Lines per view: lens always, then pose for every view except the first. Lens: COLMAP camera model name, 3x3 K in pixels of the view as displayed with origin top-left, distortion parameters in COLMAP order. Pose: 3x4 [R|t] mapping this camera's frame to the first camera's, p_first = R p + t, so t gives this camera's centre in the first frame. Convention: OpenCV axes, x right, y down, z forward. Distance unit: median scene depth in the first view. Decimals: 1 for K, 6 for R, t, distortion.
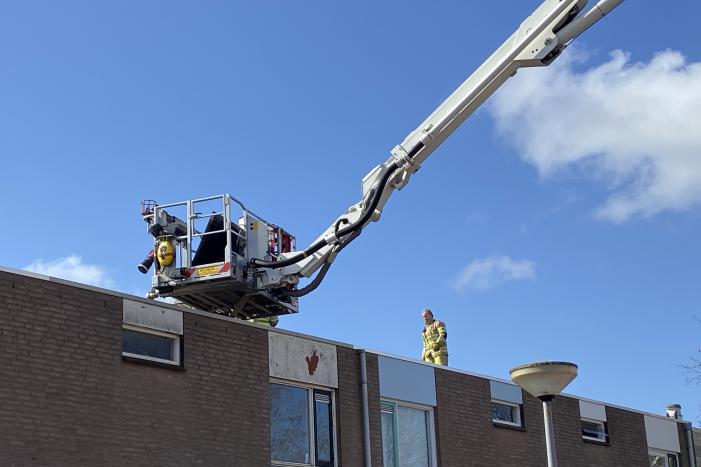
lens RADIAL K [[868.8, 0, 346.7], [0, 868.8, 233.6], [0, 0, 1]] dist [0.042327, 0.000000]
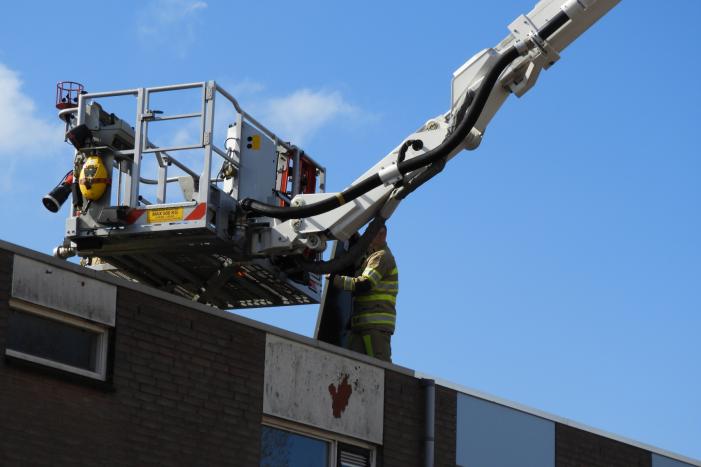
lens RADIAL K [[868.8, 0, 347.8], [0, 868.8, 239.8], [0, 0, 1]] dist [0.042327, 0.000000]
pose [[0.995440, 0.070530, -0.064219, -0.005928], [-0.072753, 0.996805, -0.032972, 0.067991], [0.061688, 0.037494, 0.997391, 0.446438]]
